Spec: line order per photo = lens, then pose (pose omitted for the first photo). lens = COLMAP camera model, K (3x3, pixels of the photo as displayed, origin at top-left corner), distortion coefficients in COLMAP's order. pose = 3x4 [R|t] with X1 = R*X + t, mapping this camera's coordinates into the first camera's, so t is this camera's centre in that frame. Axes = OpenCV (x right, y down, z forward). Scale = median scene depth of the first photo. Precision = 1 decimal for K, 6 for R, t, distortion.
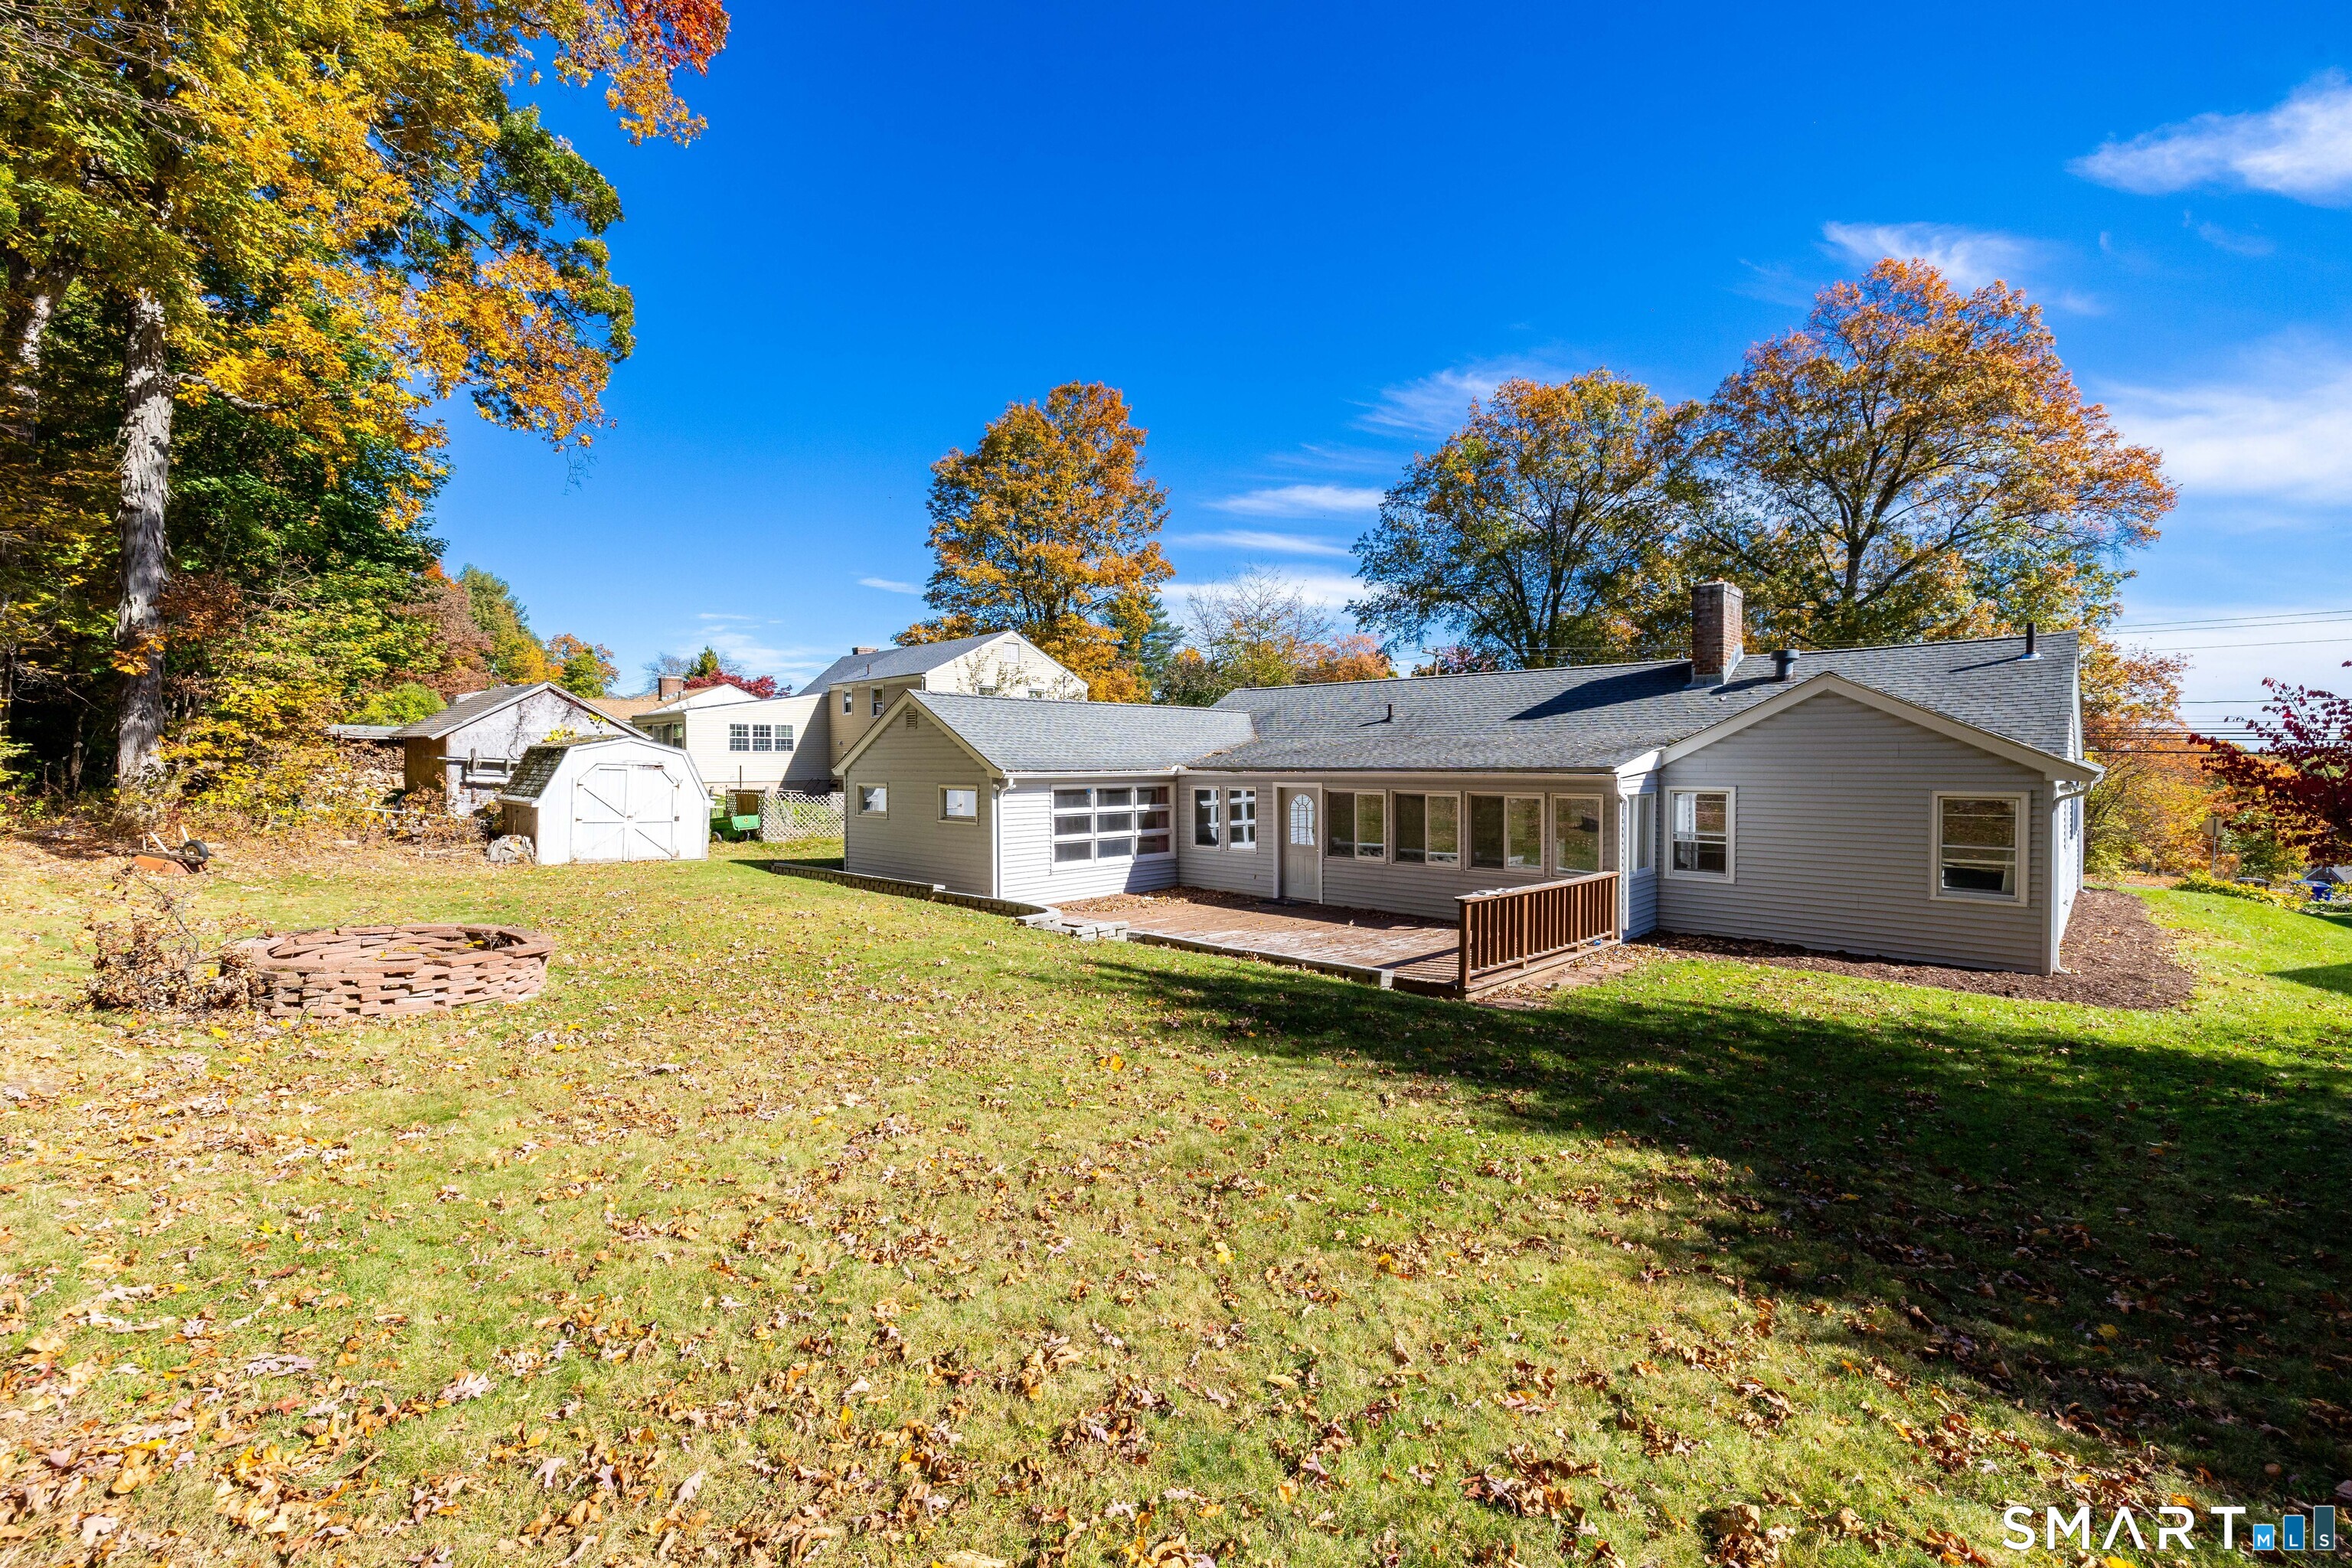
lens RADIAL K [[1001.8, 0, 1172.0], [0, 1001.8, 760.1], [0, 0, 1]] dist [-0.001011, -0.000172]
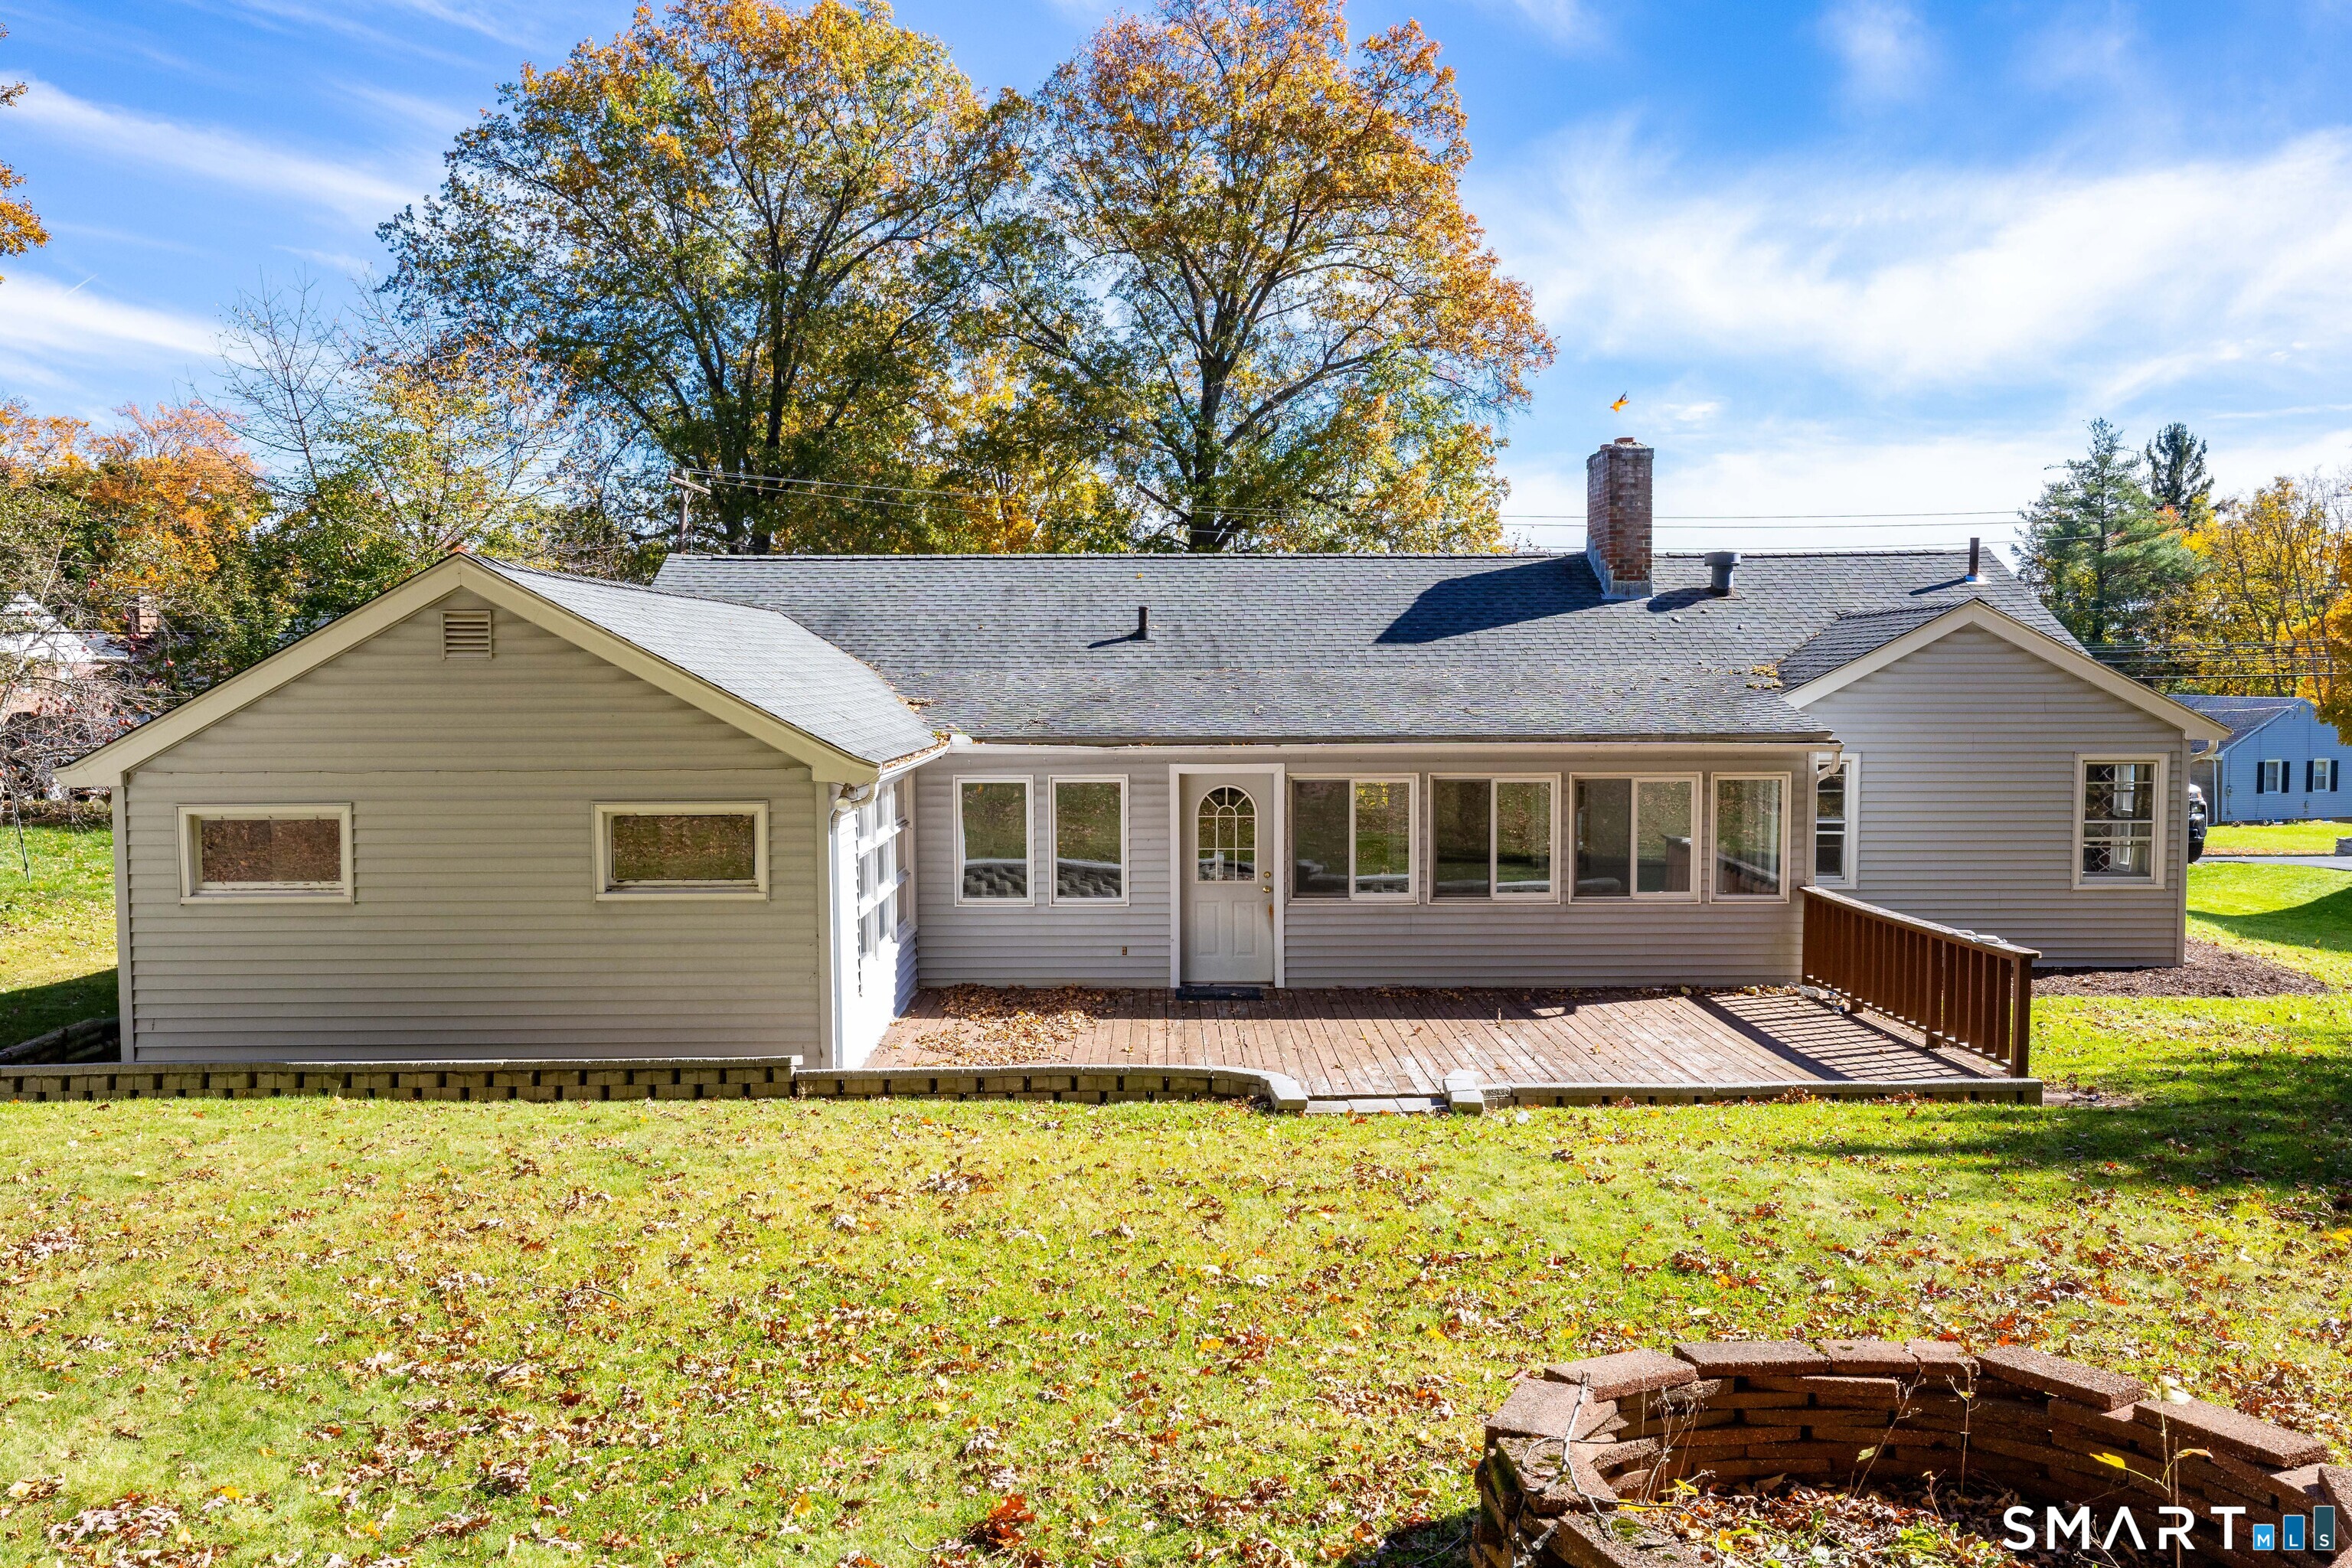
lens RADIAL K [[1891.4, 0, 1166.6], [0, 1891.4, 769.2], [0, 0, 1]] dist [0.001922, -0.001349]
pose [[0.708152, -0.039582, 0.704950, -0.588927], [0.002772, 0.998576, 0.053285, -0.027963], [-0.706054, -0.035780, 0.707253, 0.316411]]
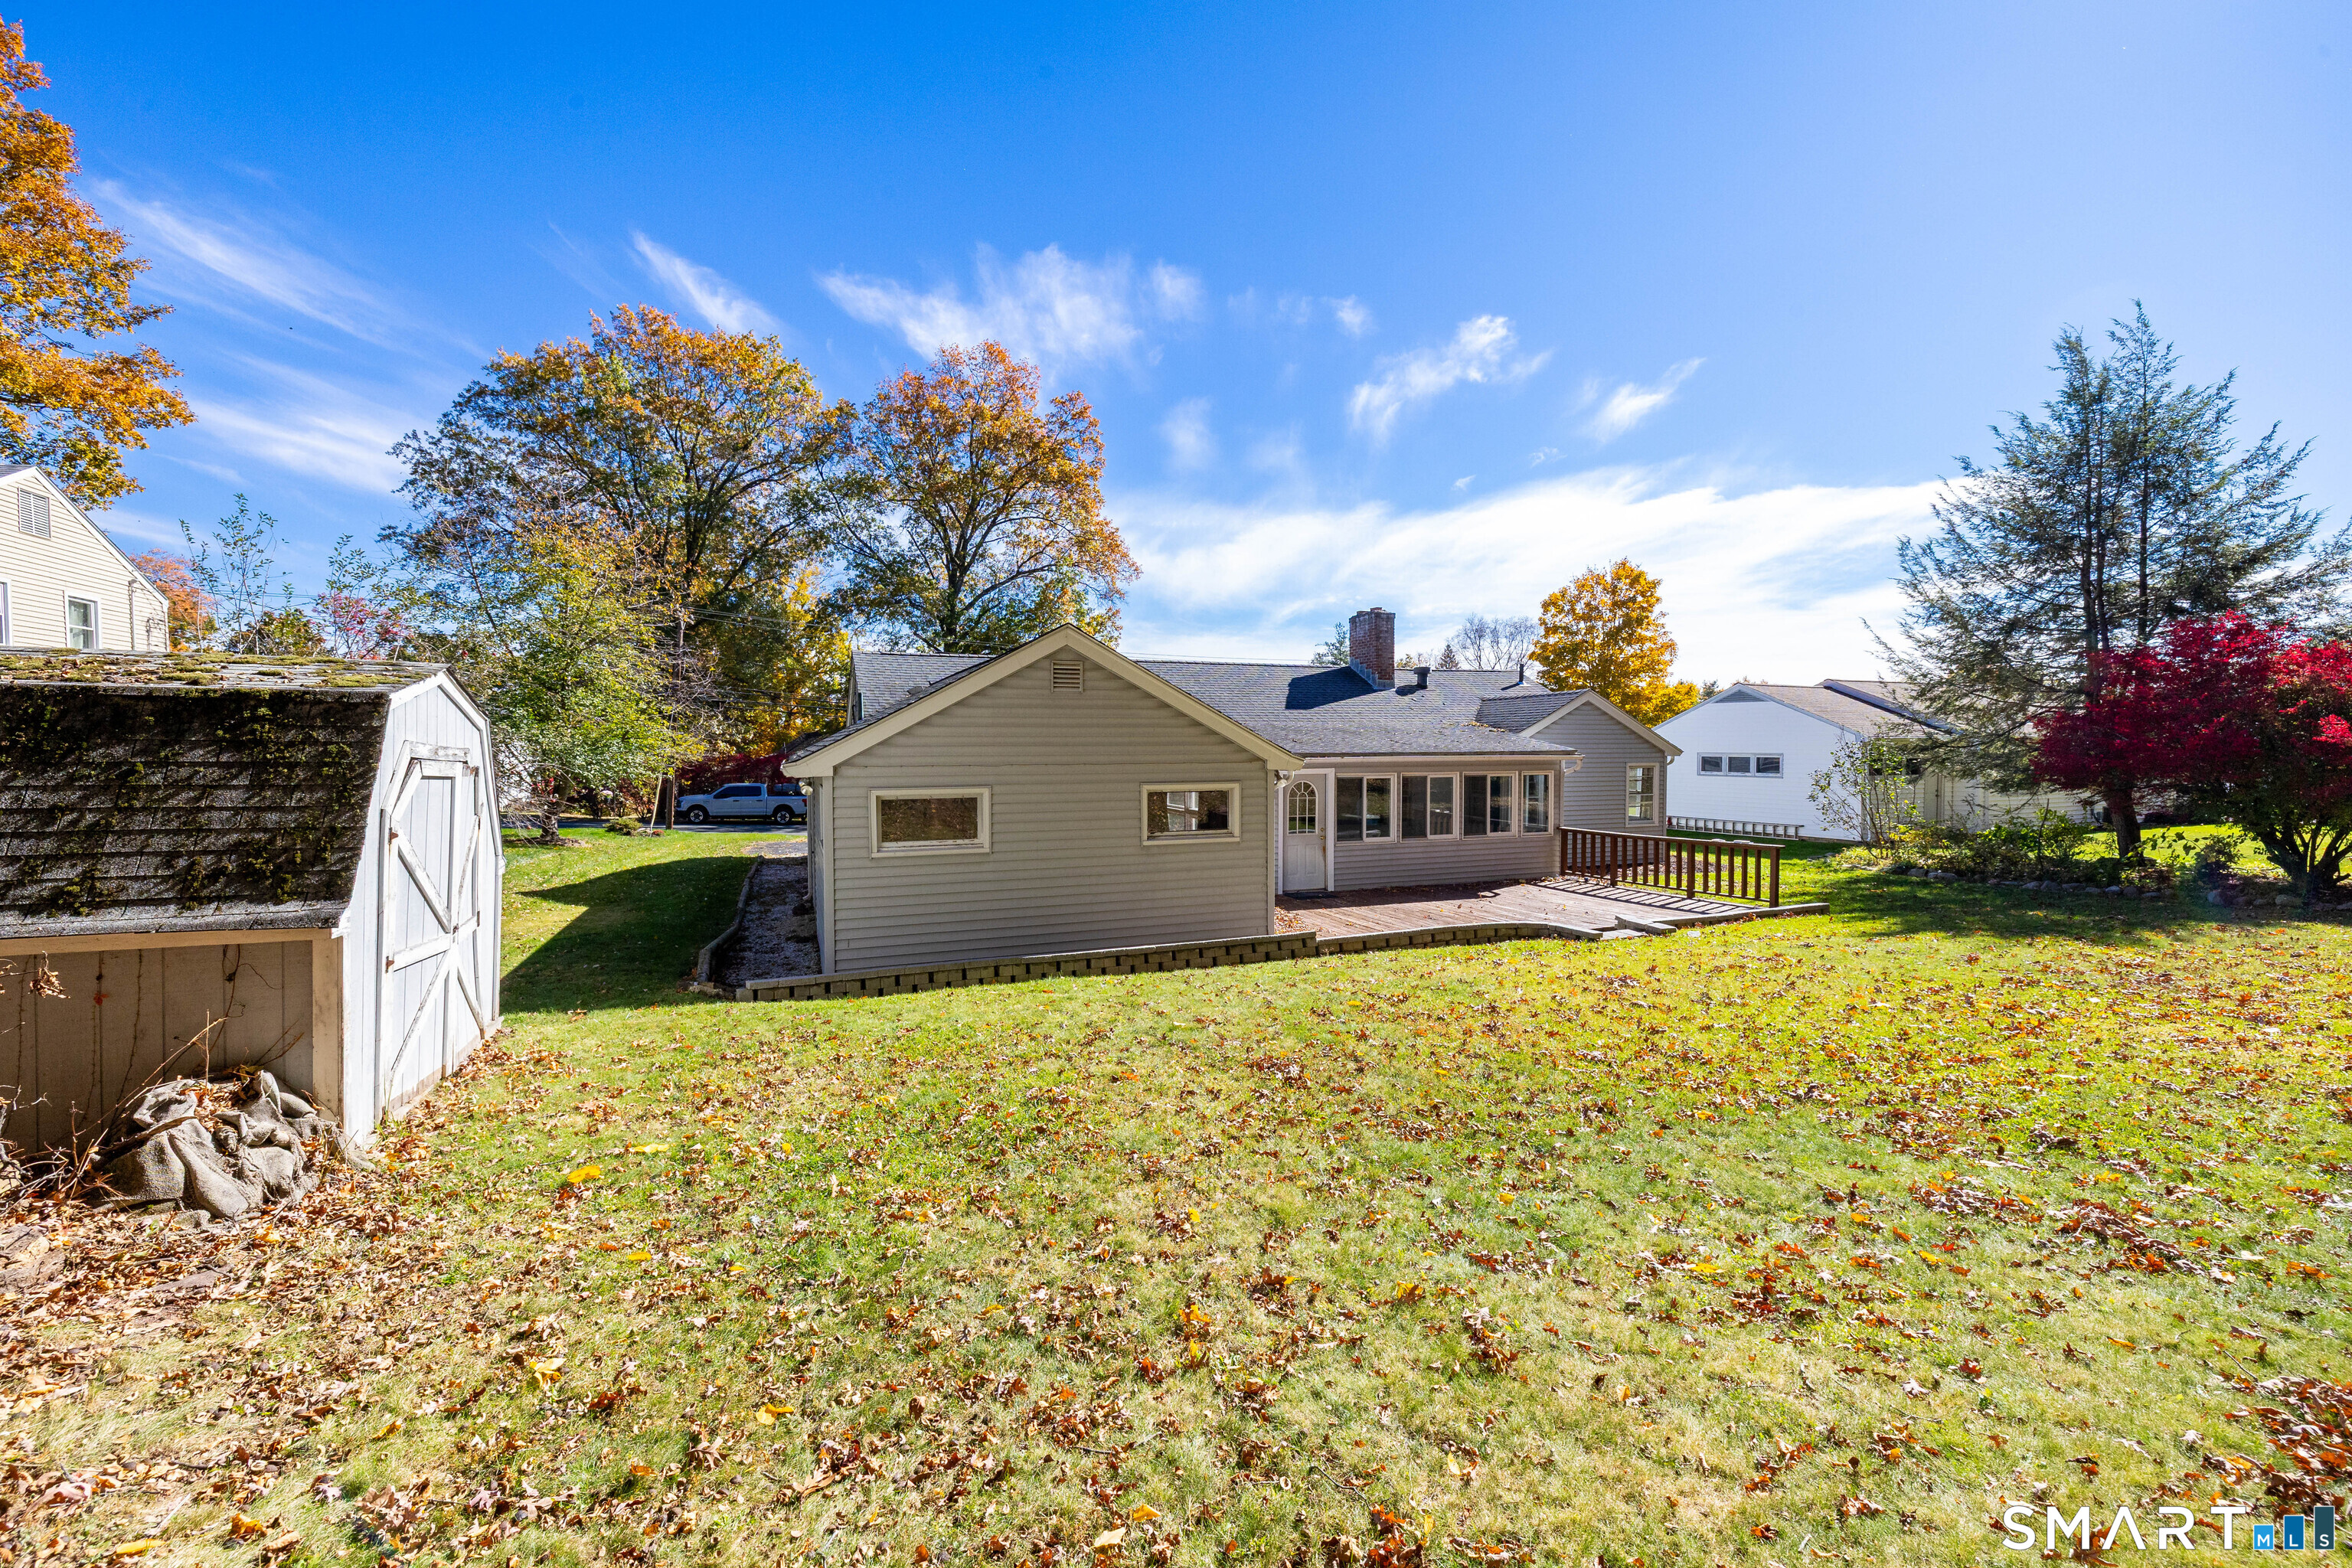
lens RADIAL K [[1001.8, 0, 1172.0], [0, 1001.8, 760.1], [0, 0, 1]] dist [-0.001011, -0.000172]
pose [[0.402412, -0.014089, 0.915350, -0.790177], [0.001854, 0.999892, 0.014576, -0.000076], [-0.915457, -0.004169, 0.402395, 0.725953]]
